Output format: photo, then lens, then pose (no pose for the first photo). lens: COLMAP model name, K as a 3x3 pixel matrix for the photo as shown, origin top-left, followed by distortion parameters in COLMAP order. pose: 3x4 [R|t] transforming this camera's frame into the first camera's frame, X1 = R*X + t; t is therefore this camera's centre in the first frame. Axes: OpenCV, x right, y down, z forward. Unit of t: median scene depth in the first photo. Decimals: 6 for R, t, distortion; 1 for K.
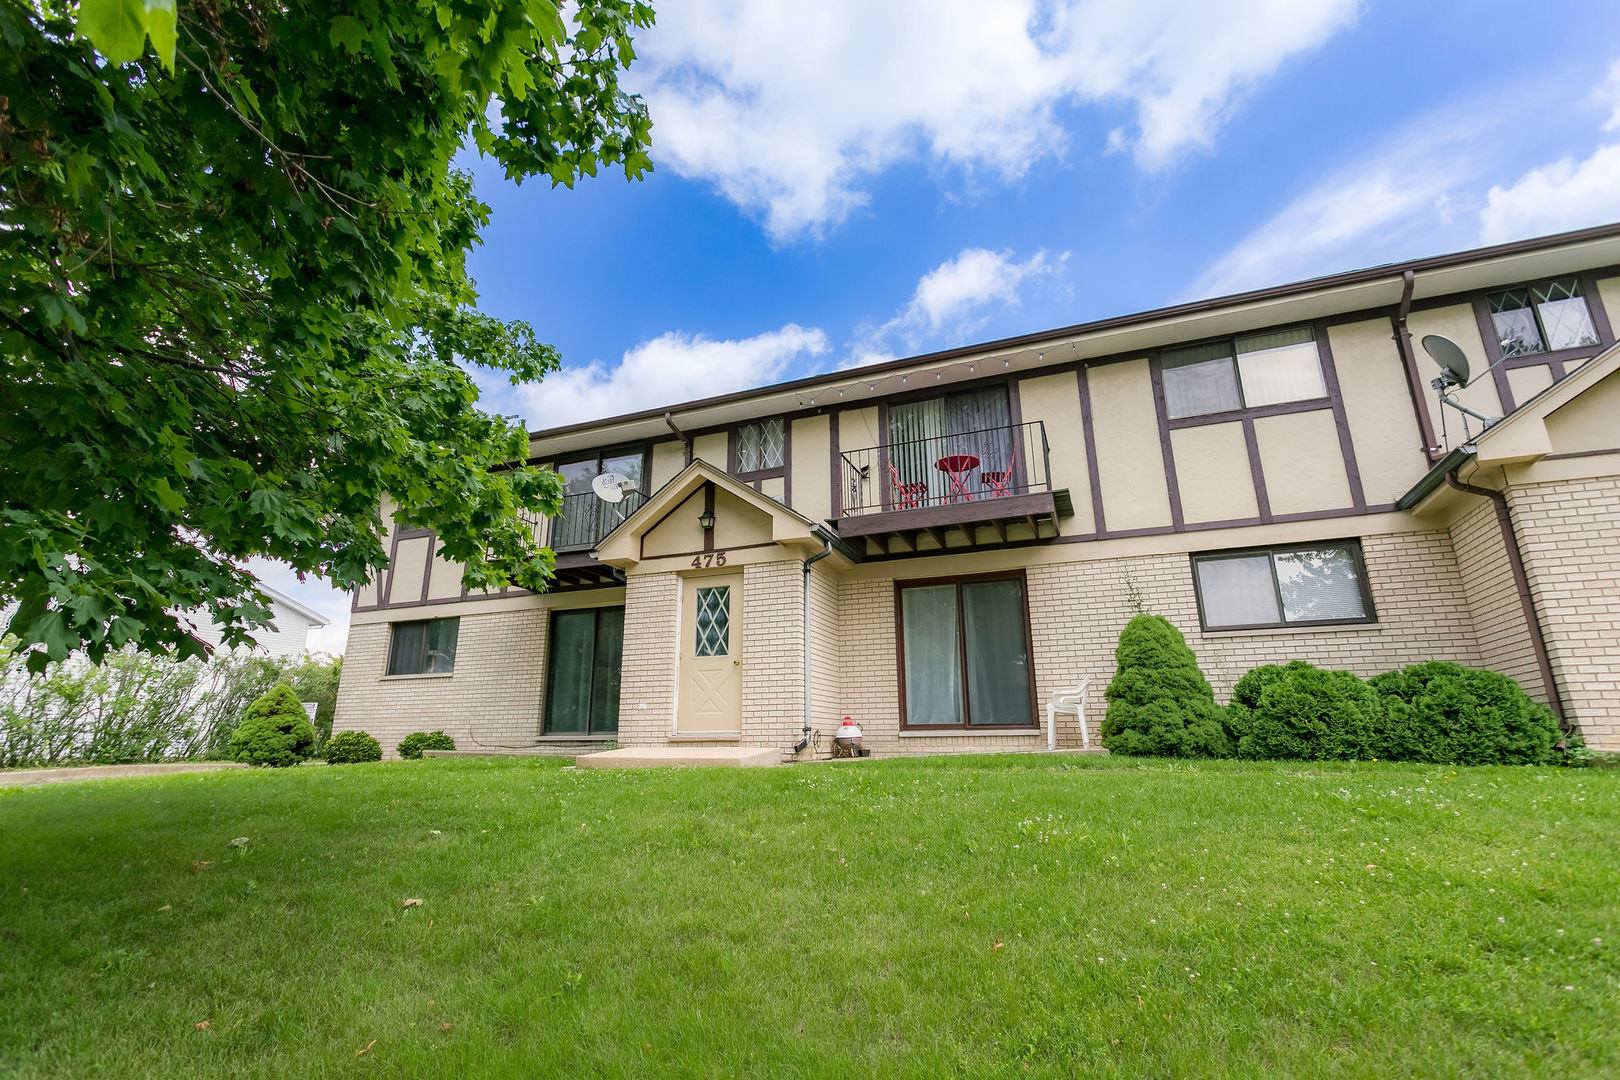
lens RADIAL K [[767.0, 0, 806.2], [0, 767.0, 509.3], [0, 0, 1]] dist [0.001866, 0.000872]
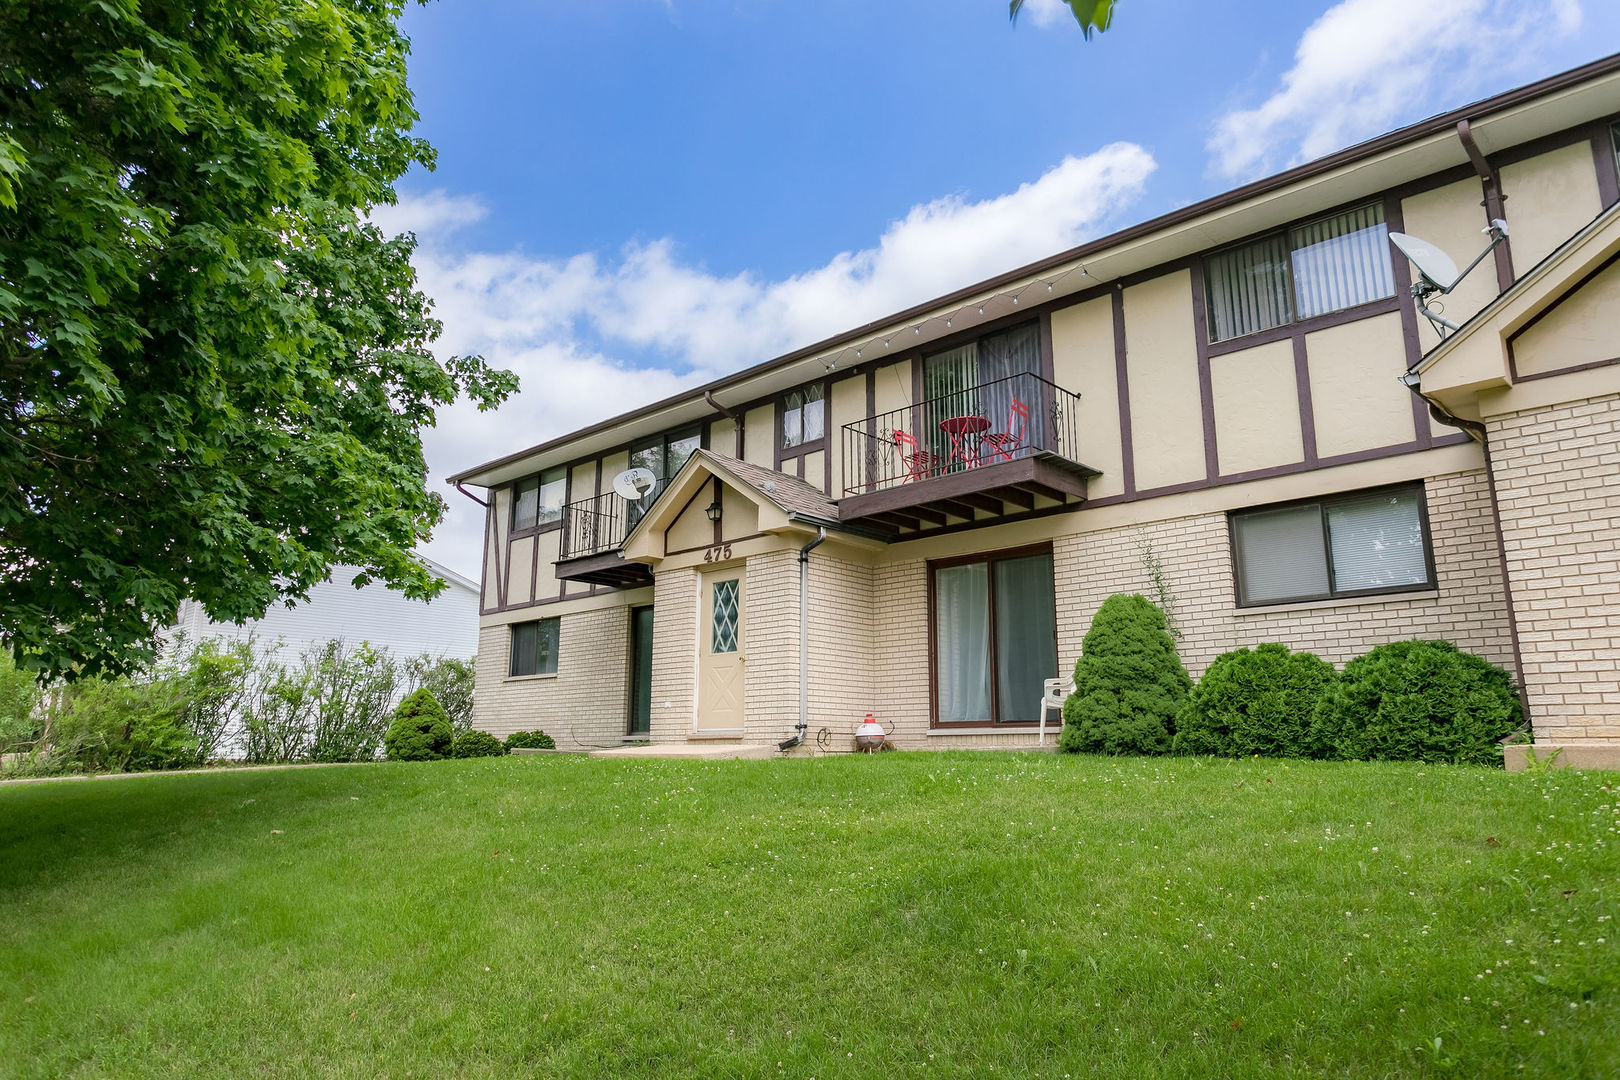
lens RADIAL K [[1071.2, 0, 807.1], [0, 1071.2, 490.8], [0, 0, 1]] dist [0.002054, -0.001597]
pose [[0.926175, -0.082669, -0.367921, 0.476768], [0.102225, 0.994182, 0.033948, -0.045824], [0.362974, -0.069052, 0.929237, -0.199725]]
